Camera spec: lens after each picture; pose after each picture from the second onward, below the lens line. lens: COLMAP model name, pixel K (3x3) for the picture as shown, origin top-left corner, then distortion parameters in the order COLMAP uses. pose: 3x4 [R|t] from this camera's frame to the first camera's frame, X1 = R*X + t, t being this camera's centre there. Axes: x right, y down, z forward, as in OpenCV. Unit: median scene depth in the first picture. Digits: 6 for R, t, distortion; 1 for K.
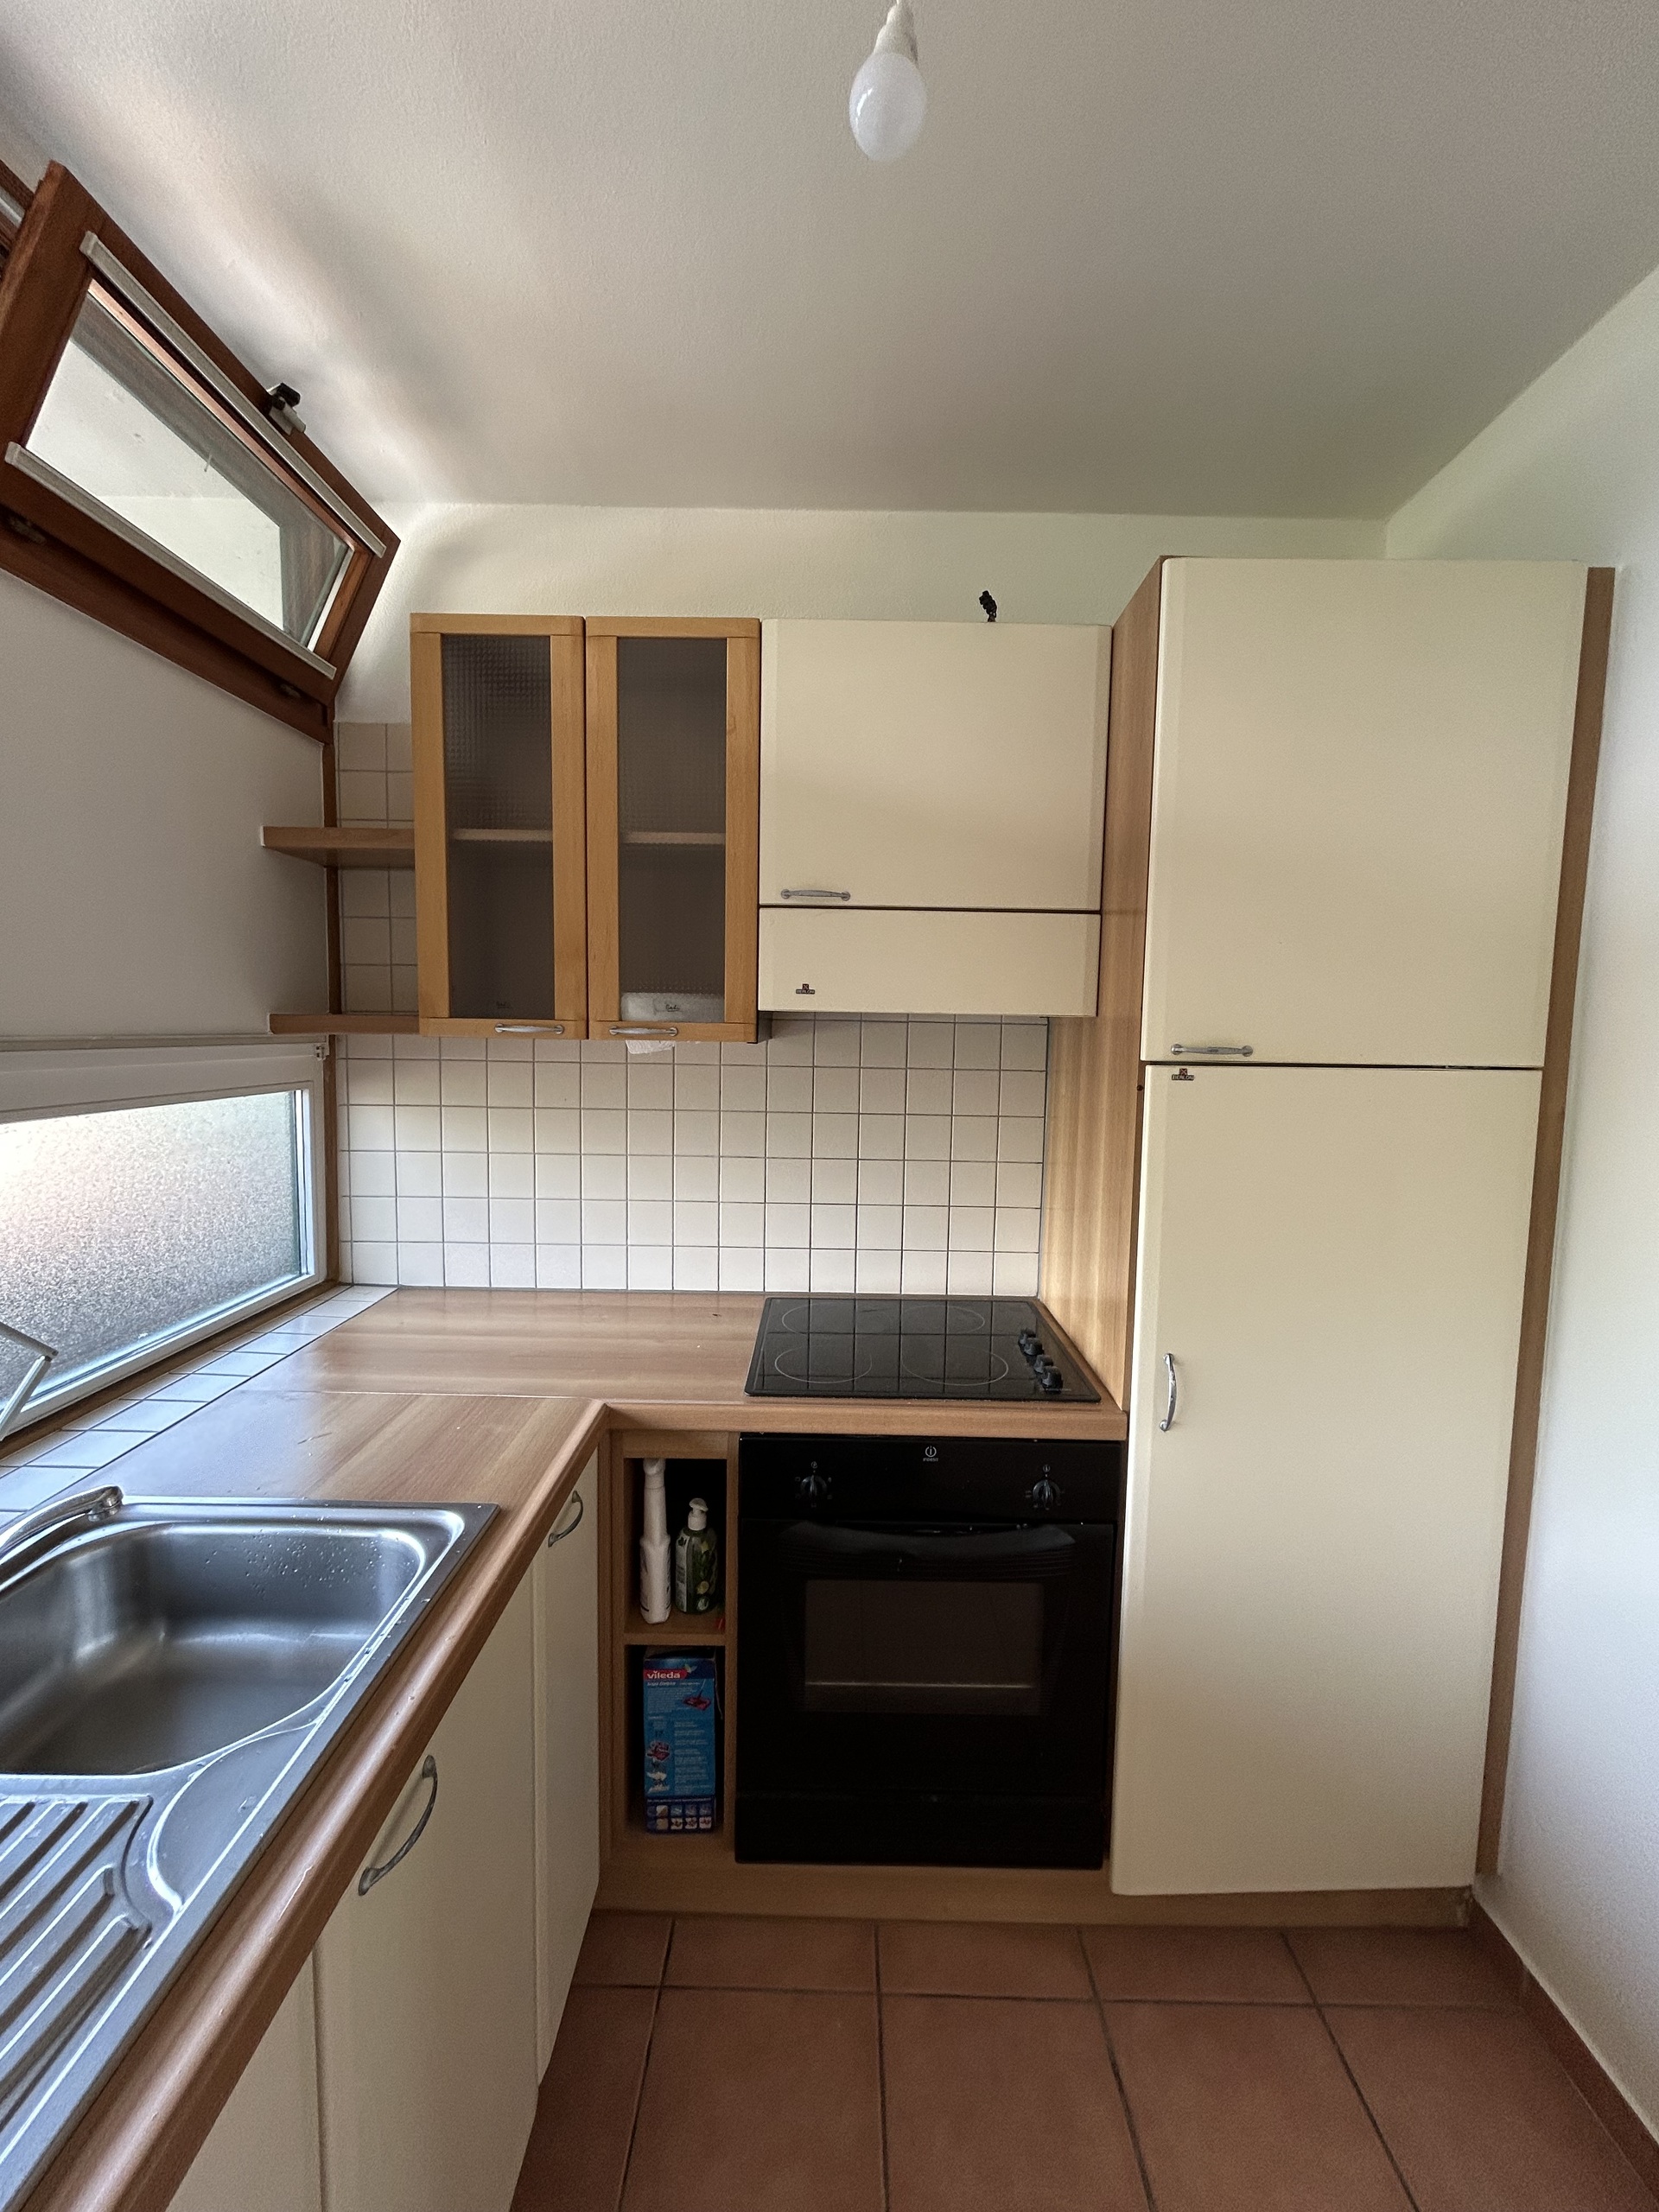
lens RADIAL K [[893.2, 0, 832.5], [0, 893.2, 1100.9], [0, 0, 1]] dist [0.001006, 0.000421]
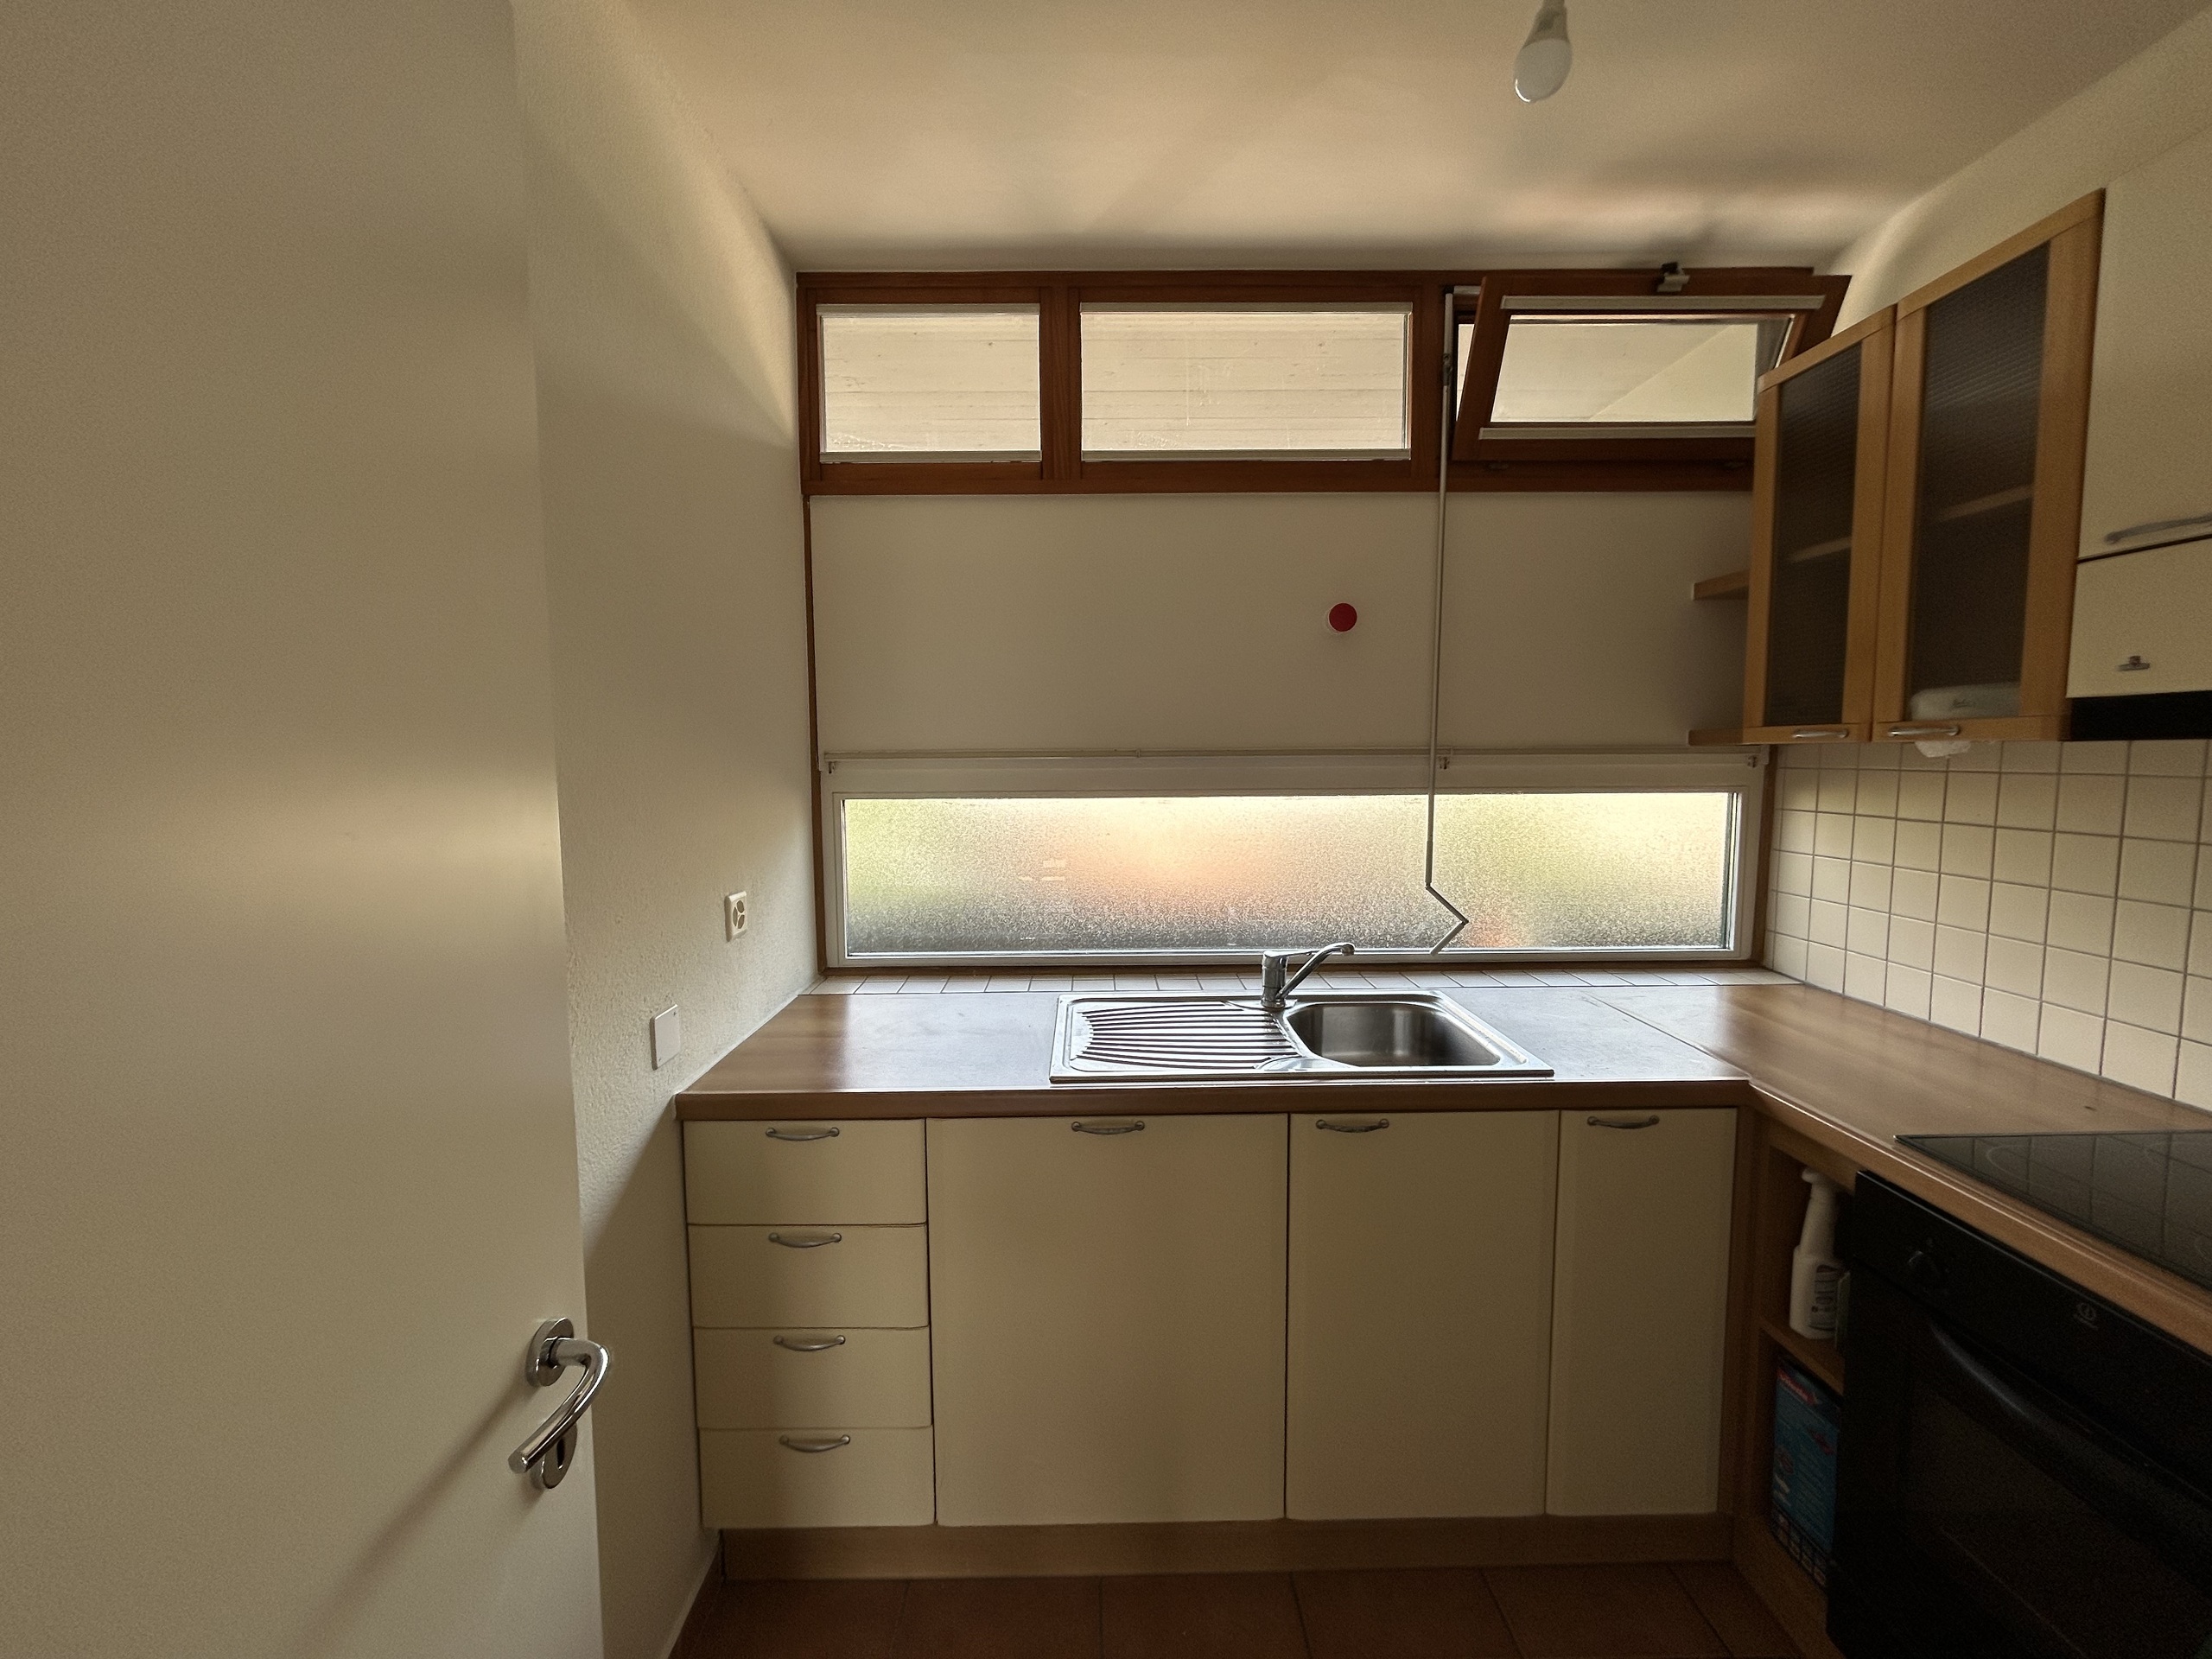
lens RADIAL K [[893.2, 0, 1099.4], [0, 893.2, 826.5], [0, 0, 1]] dist [0.001006, 0.000421]
pose [[0.012933, 0.065173, -0.997790, 0.712557], [-0.077734, 0.994919, 0.063978, 0.025907], [0.996890, 0.076735, 0.017934, 0.168657]]
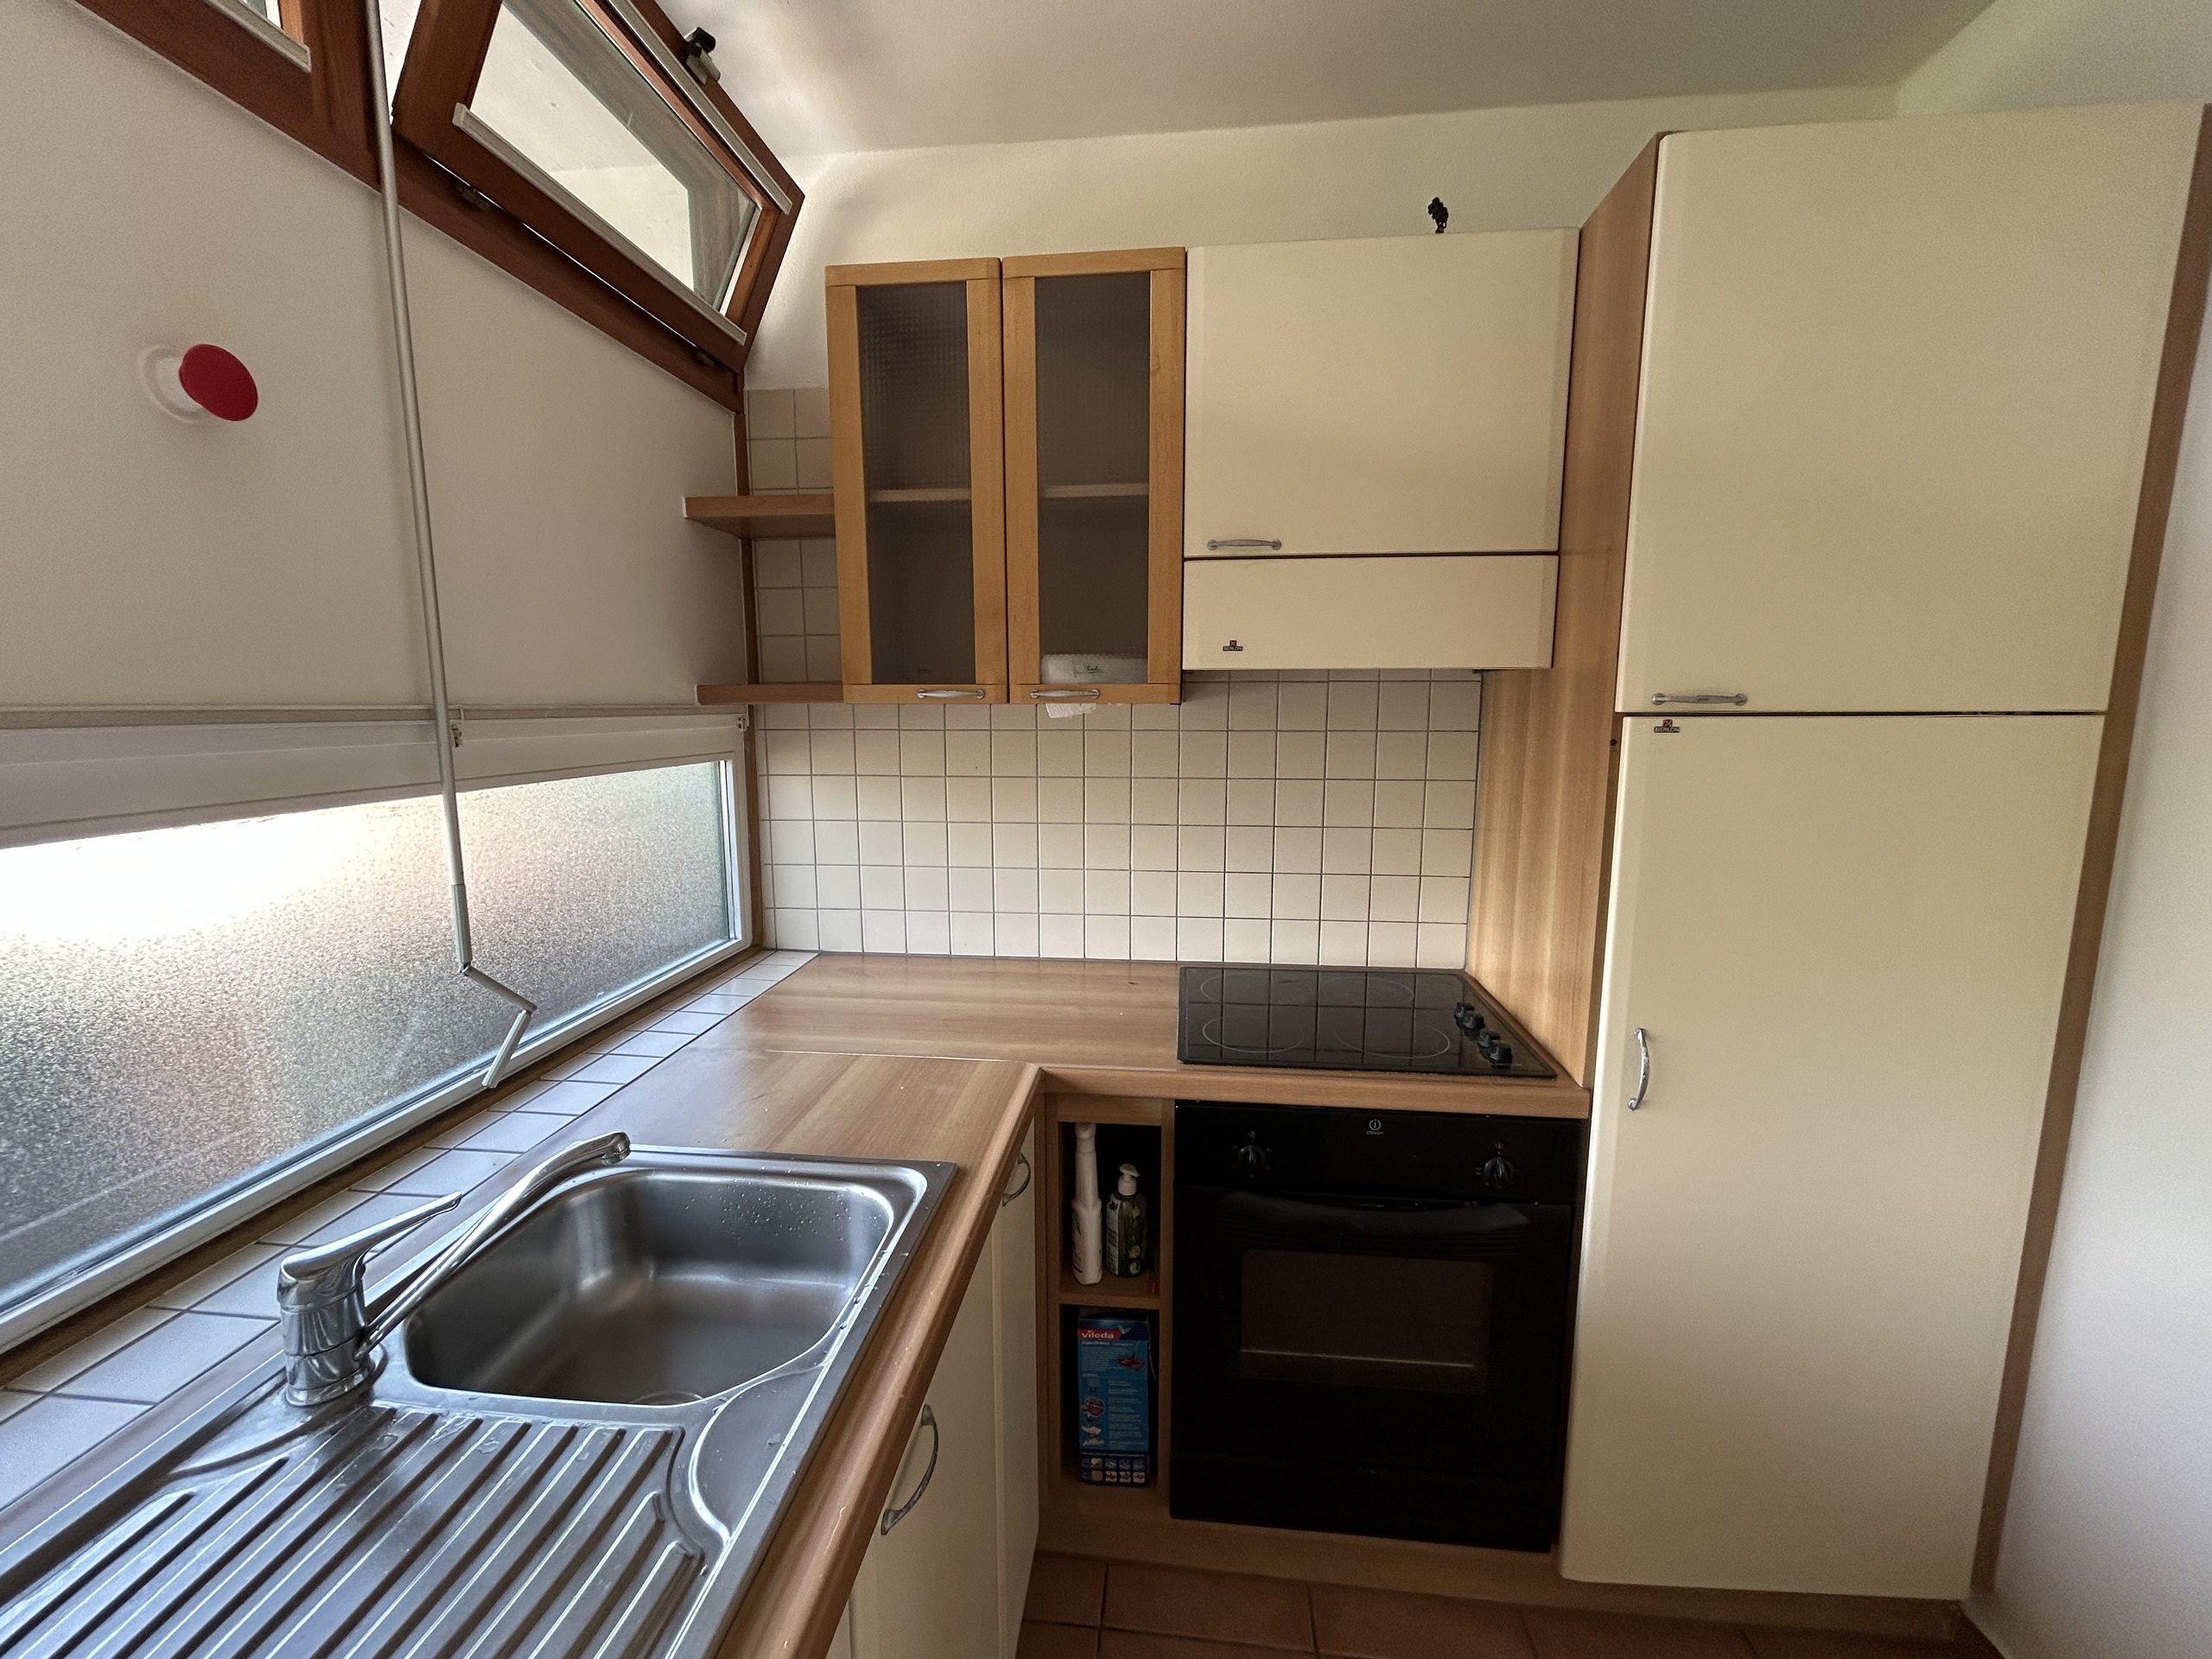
lens RADIAL K [[893.2, 0, 1099.4], [0, 893.2, 826.5], [0, 0, 1]] dist [0.001006, 0.000421]
pose [[0.994834, -0.004369, -0.101418, -0.079002], [0.009813, 0.998534, 0.053238, 0.015877], [0.101037, -0.053958, 0.993418, 0.028272]]
